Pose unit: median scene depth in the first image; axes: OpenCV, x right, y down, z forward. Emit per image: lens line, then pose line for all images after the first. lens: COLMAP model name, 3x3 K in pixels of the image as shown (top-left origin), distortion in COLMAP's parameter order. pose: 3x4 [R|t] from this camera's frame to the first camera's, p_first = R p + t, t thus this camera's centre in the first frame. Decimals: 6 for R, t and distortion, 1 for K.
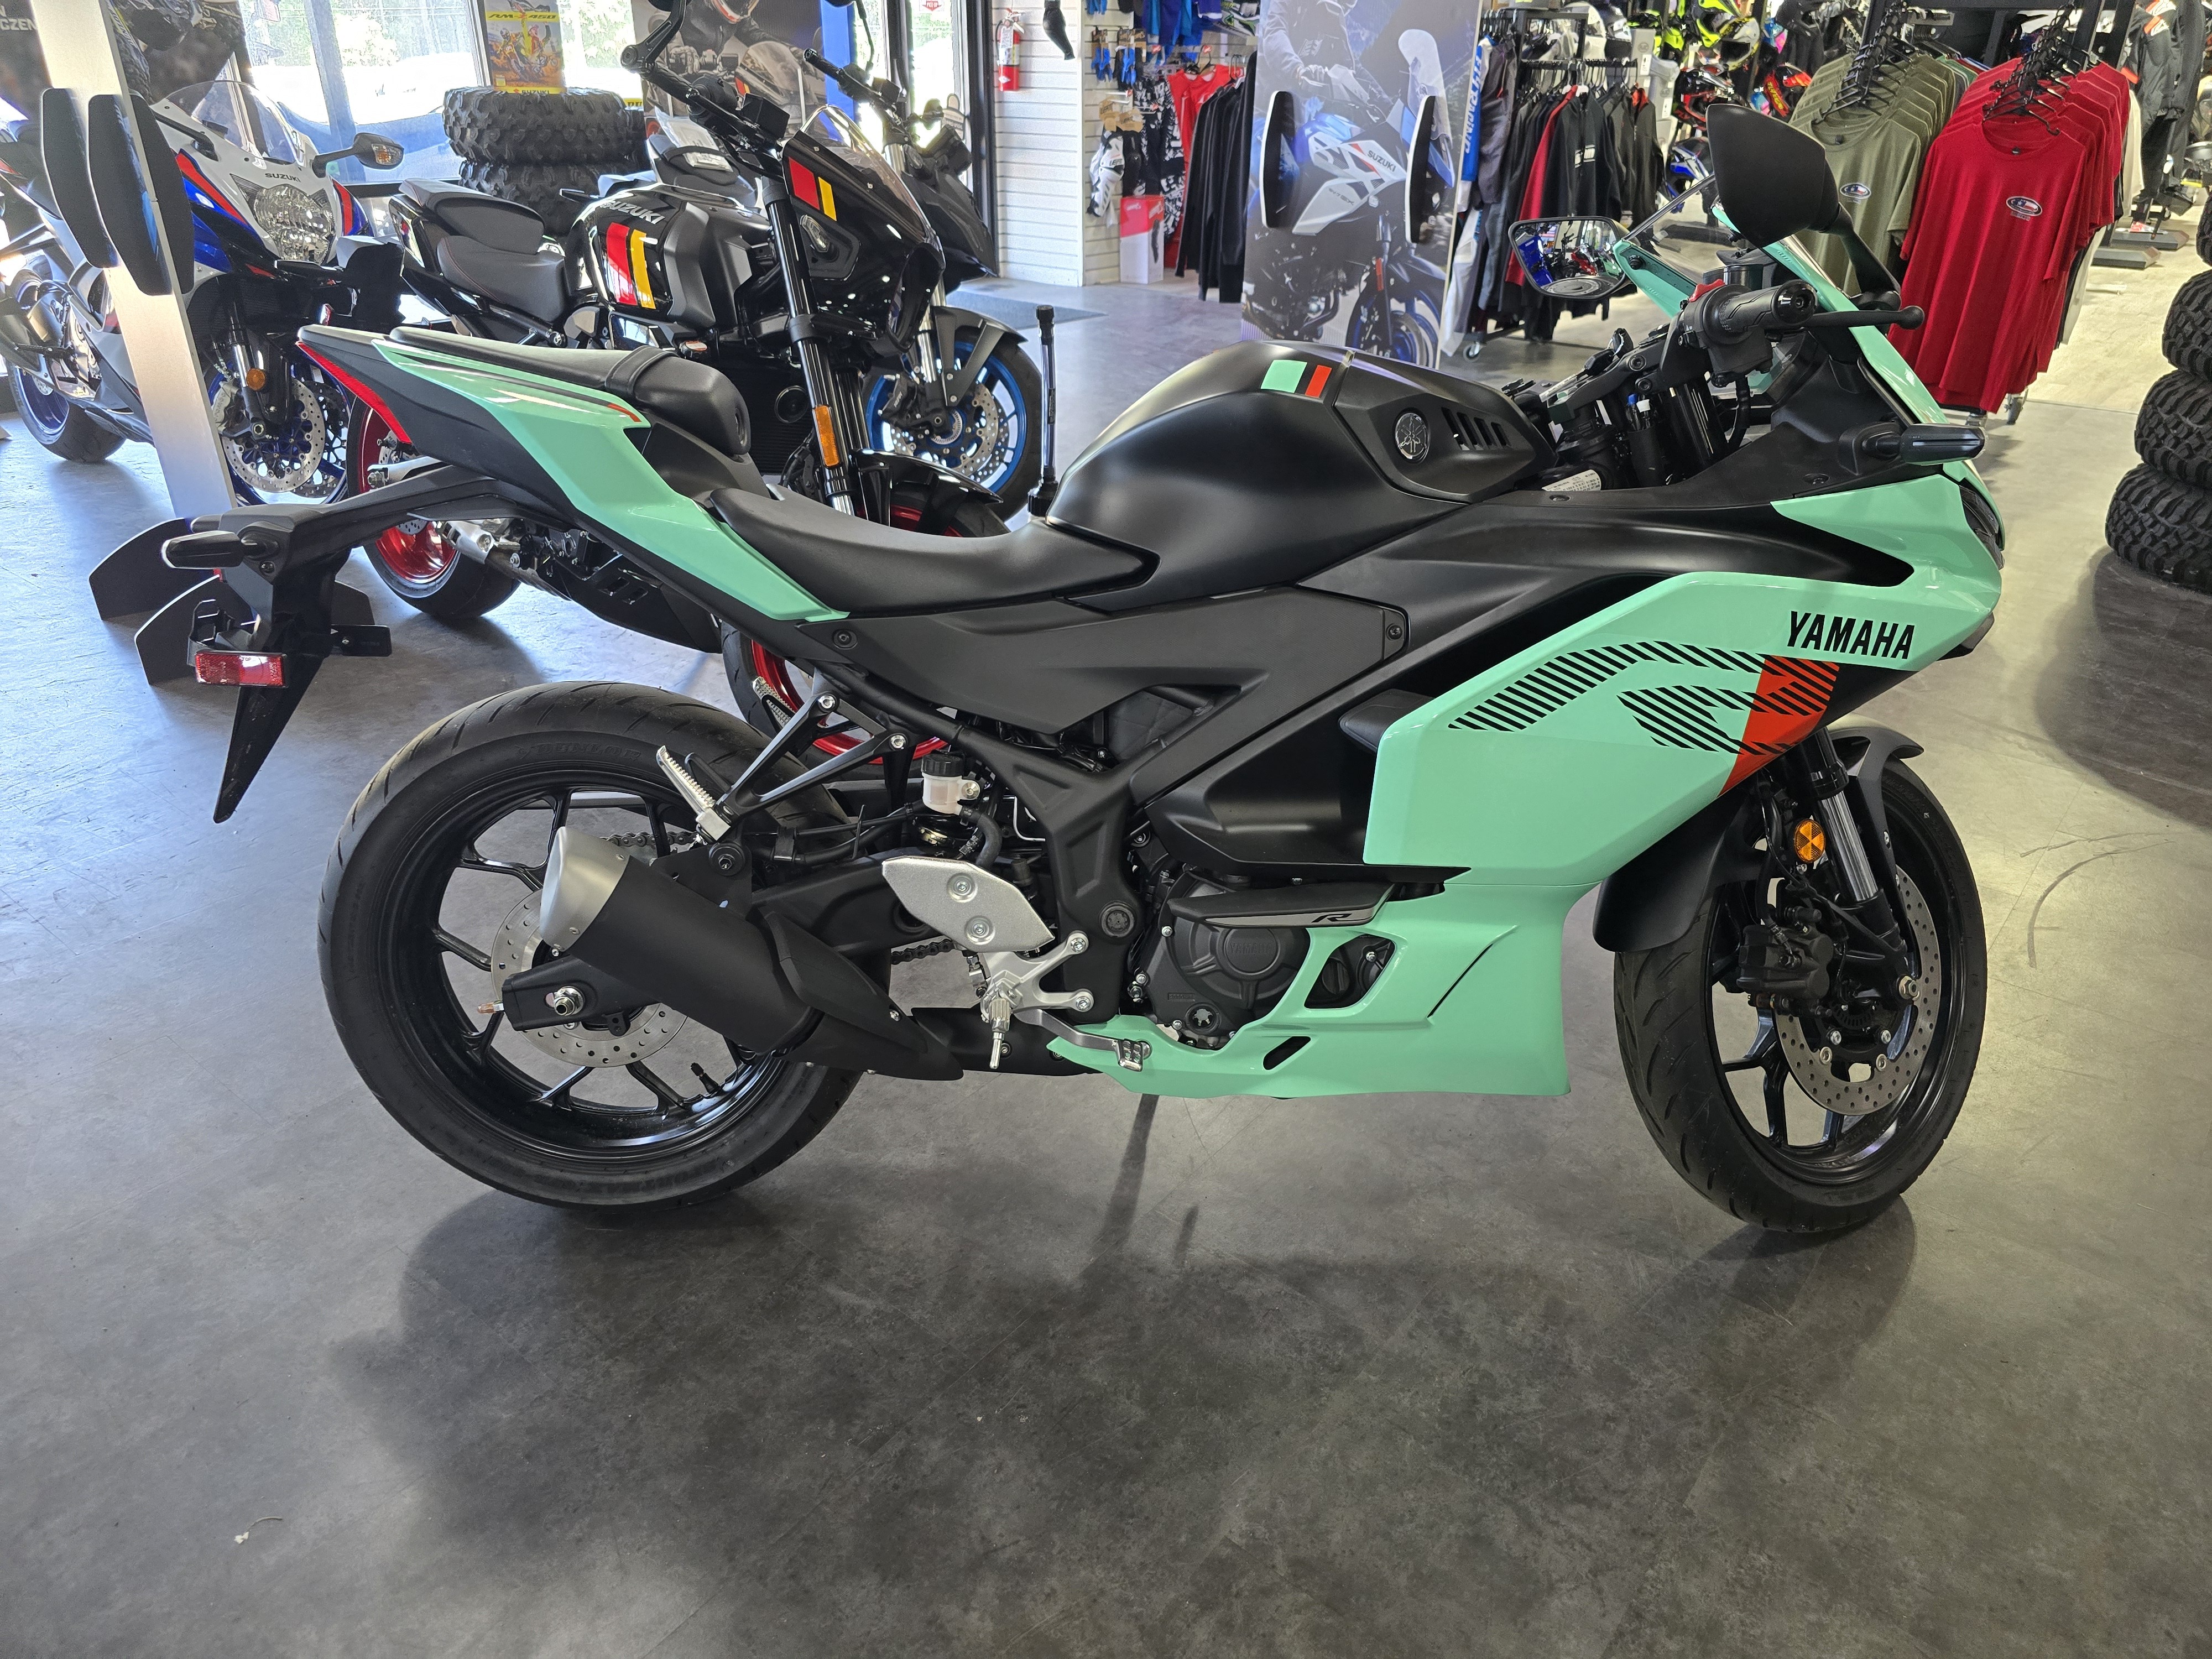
lens RADIAL K [[1586.1, 0, 1106.0], [0, 1586.1, 829.5], [0, 0, 1]] dist [0.038334, -0.003419]
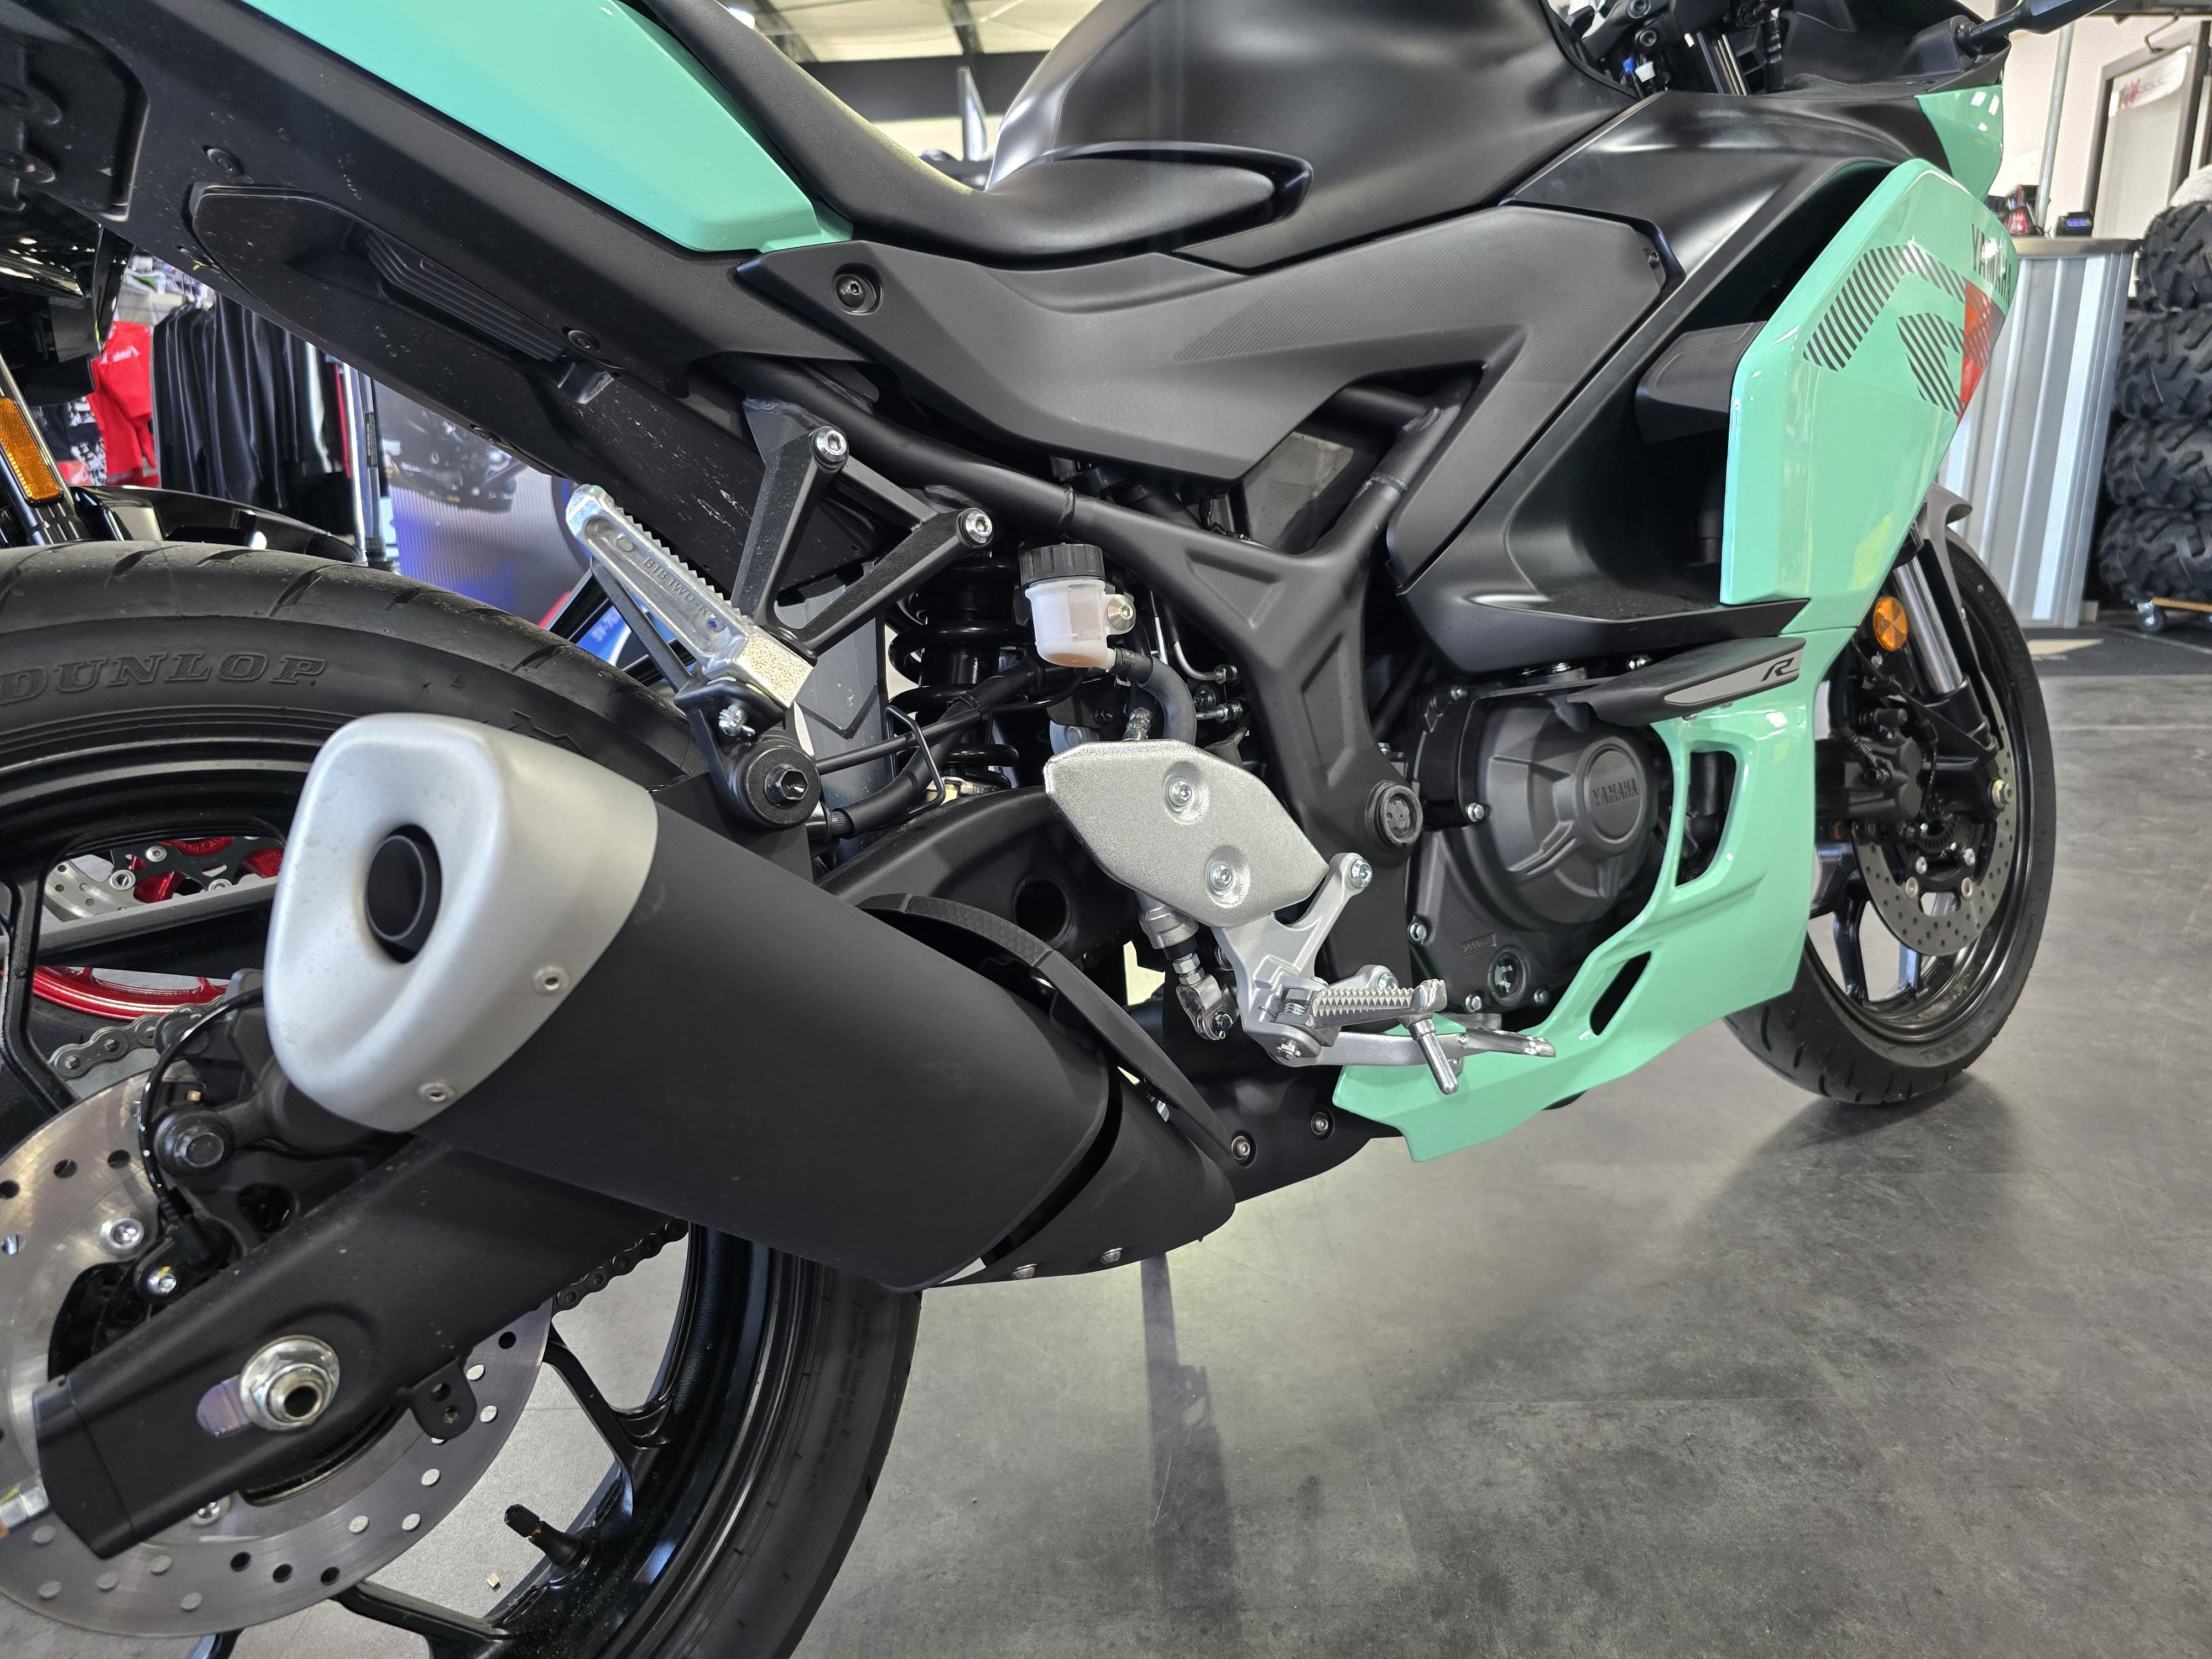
lens RADIAL K [[1563.7, 0, 1106.0], [0, 1563.7, 829.5], [0, 0, 1]] dist [-0.002682, -0.003812]
pose [[0.746150, -0.169977, 0.643714, -0.424847], [0.319598, 0.939622, -0.122342, 0.099217], [-0.584053, 0.297015, 0.755423, 0.679262]]
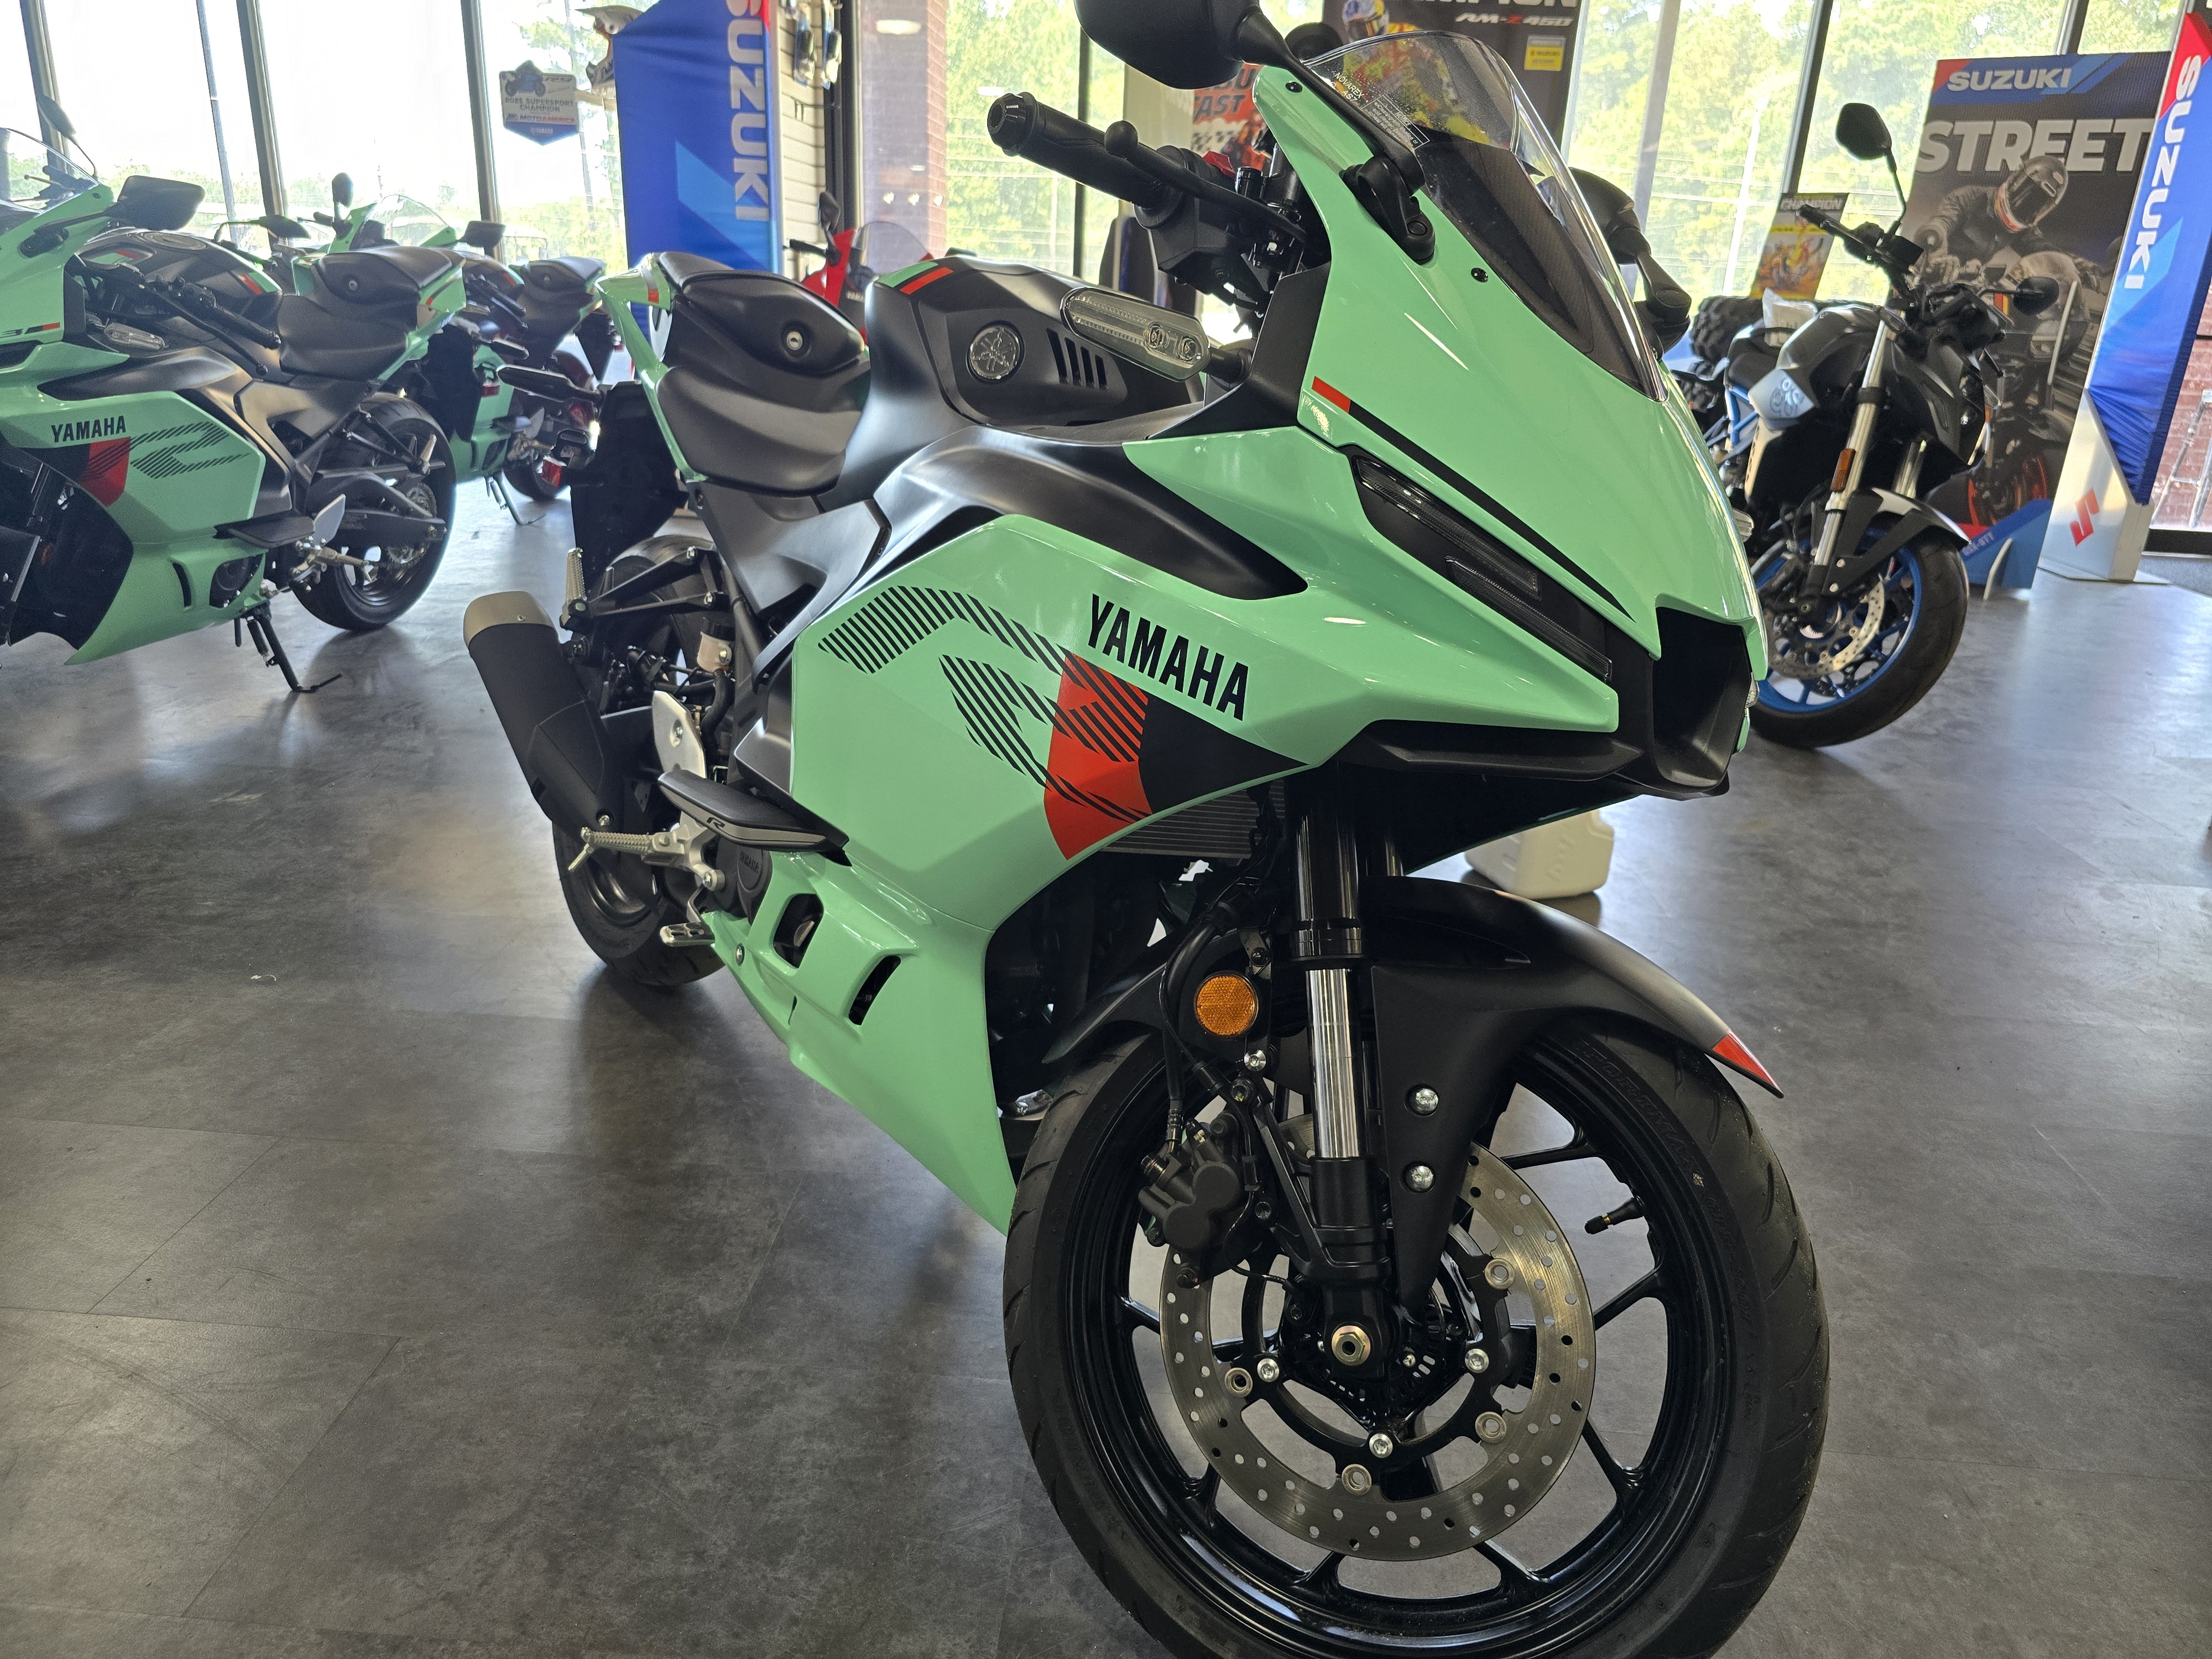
lens RADIAL K [[1506.0, 0, 1158.5], [0, 1506.0, 862.6], [0, 0, 1]] dist [0.141621, -0.126125]
pose [[0.591326, 0.304289, -0.746821, 0.924147], [-0.405319, 0.912753, 0.050970, -0.070409], [0.697173, 0.272561, 0.663069, 0.580161]]
